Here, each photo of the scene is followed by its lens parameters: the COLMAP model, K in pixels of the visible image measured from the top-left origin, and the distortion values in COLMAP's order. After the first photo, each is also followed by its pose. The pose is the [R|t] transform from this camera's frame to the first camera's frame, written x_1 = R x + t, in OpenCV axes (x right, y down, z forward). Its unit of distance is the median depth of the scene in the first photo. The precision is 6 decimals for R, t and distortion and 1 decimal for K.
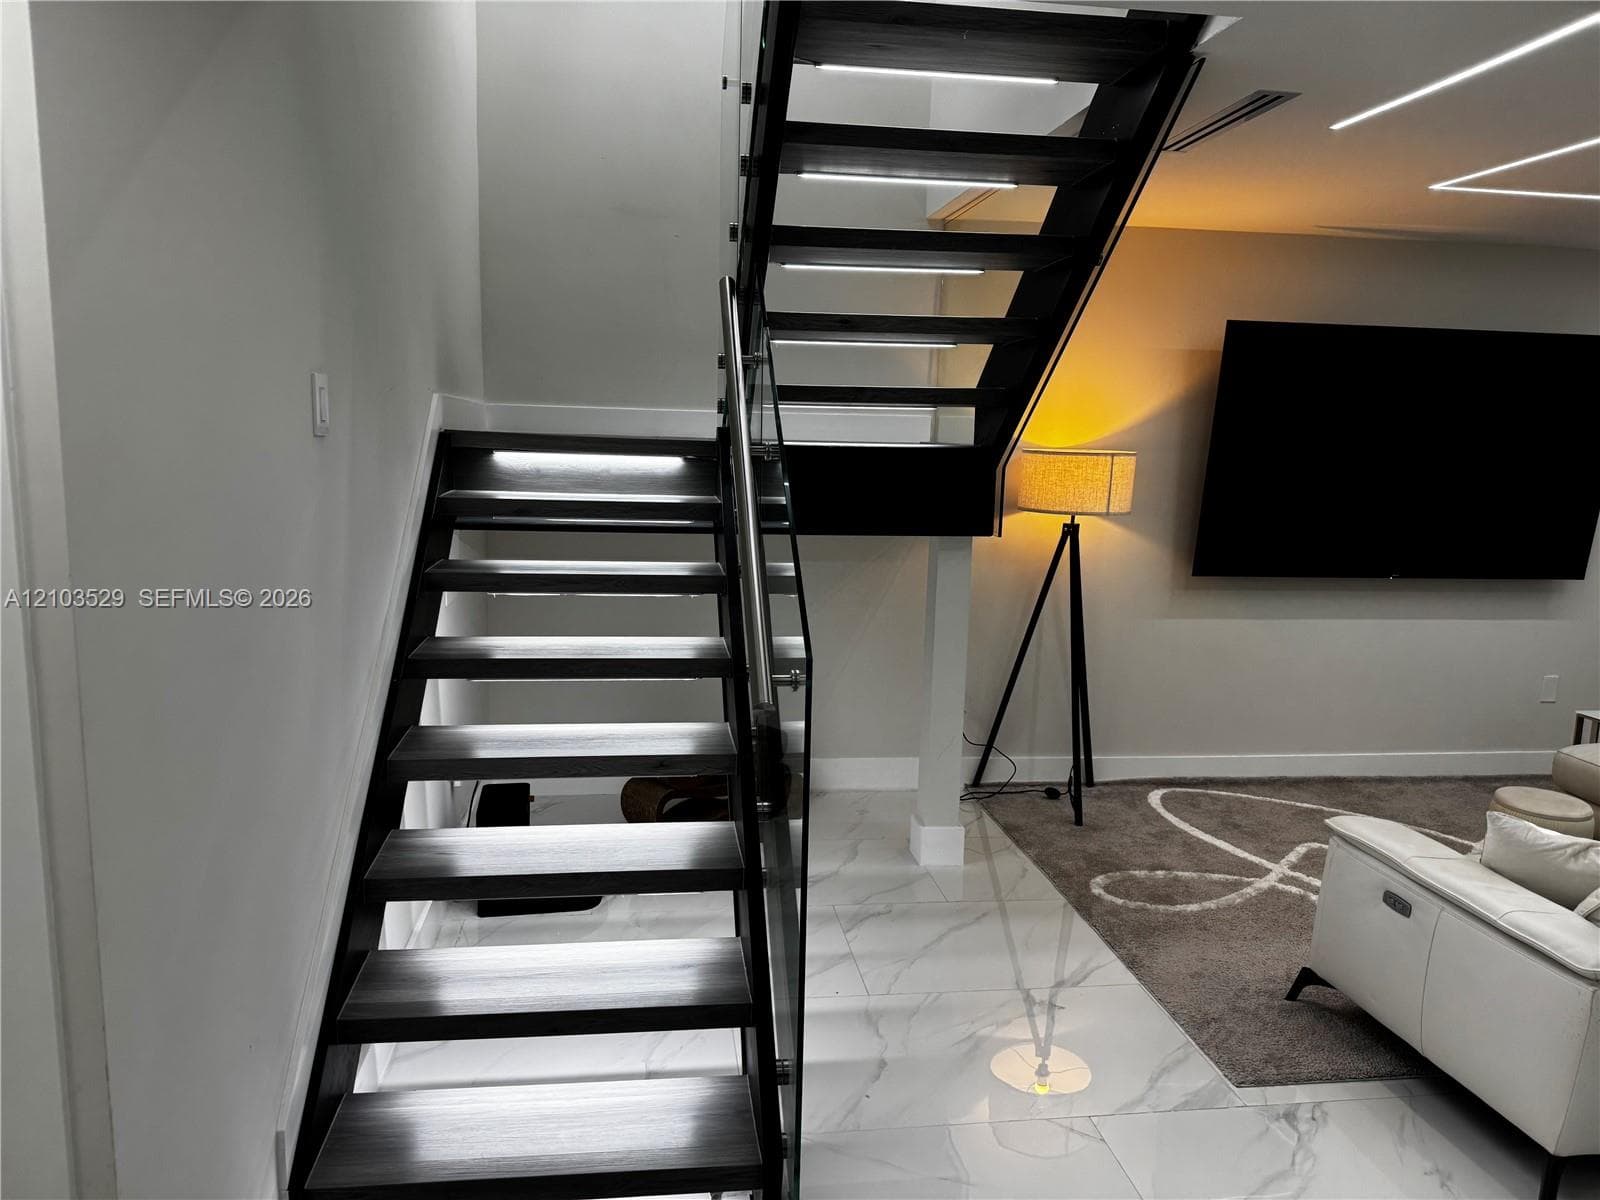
lens RADIAL K [[1133.5, 0, 794.1], [0, 1133.5, 592.1], [0, 0, 1]] dist [0.032031, -0.044904]
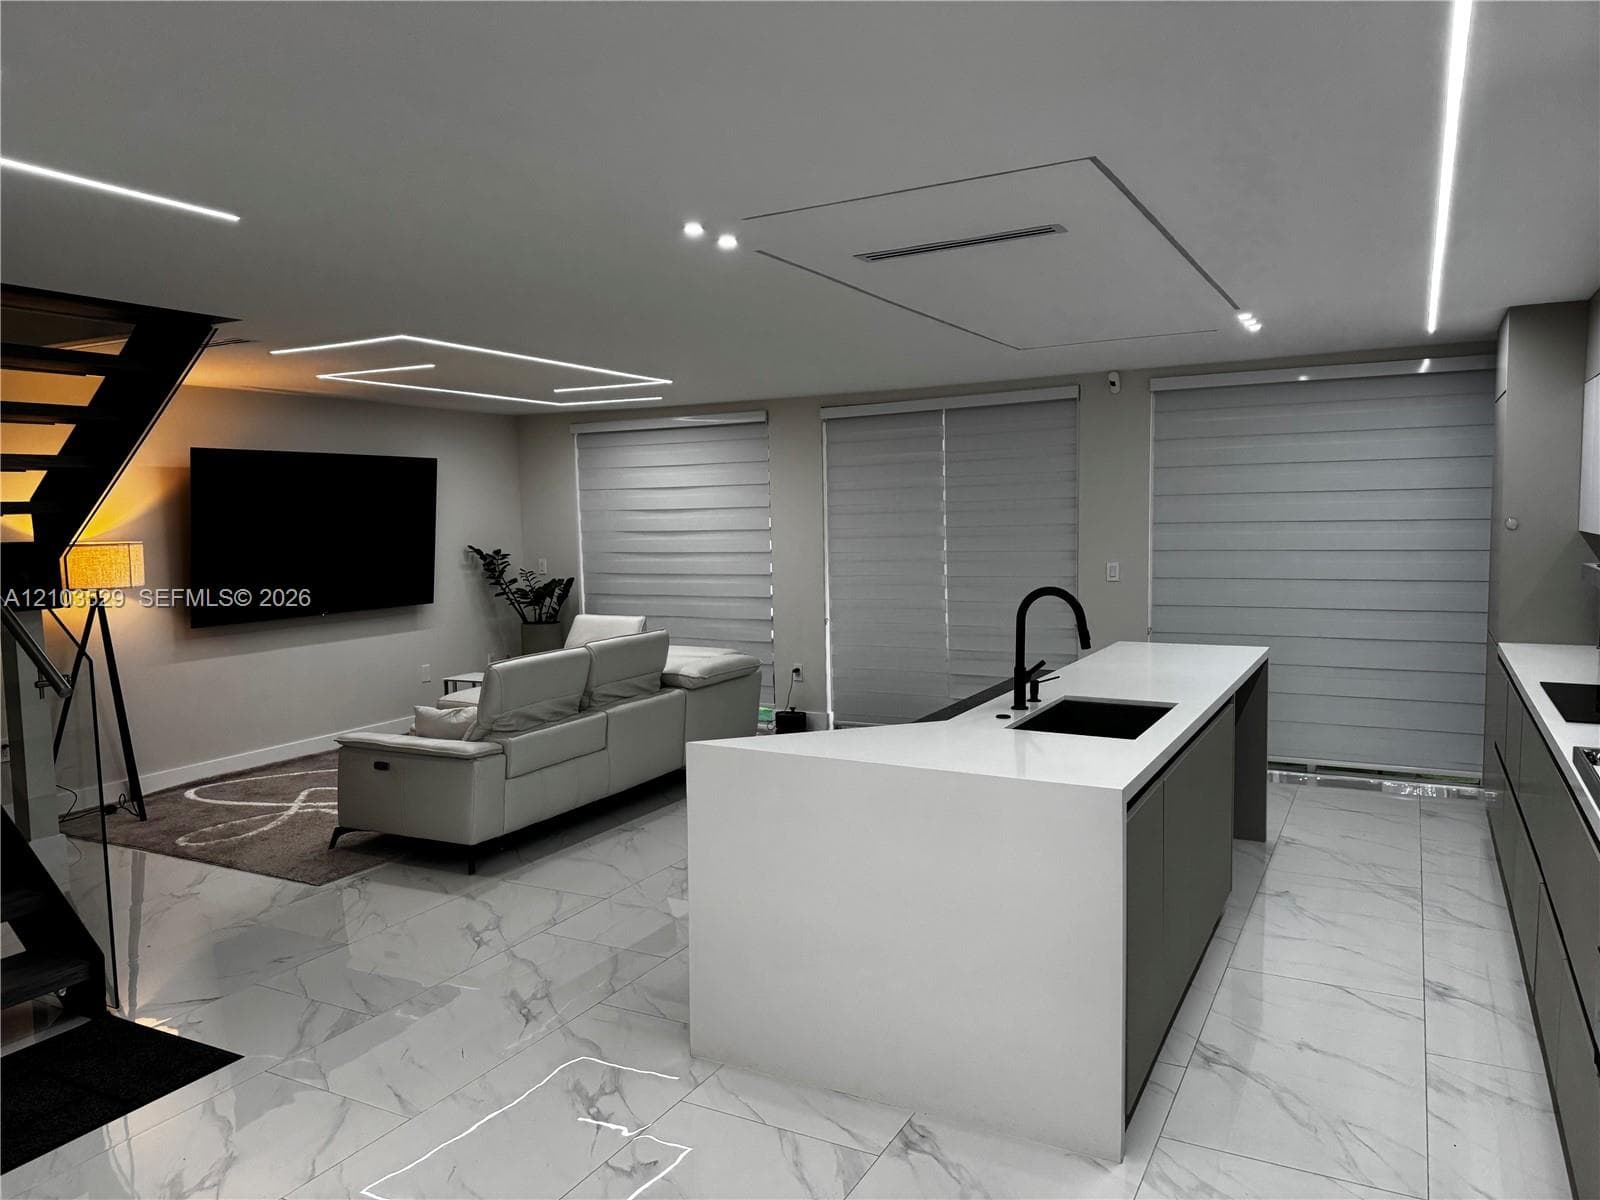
lens RADIAL K [[1133.5, 0, 801.3], [0, 1133.5, 598.8], [0, 0, 1]] dist [0.032031, -0.044904]
pose [[0.590479, -0.110825, 0.799407, -0.351108], [0.165787, 0.986059, 0.014244, 0.059726], [-0.789841, 0.124121, 0.600621, -0.467951]]
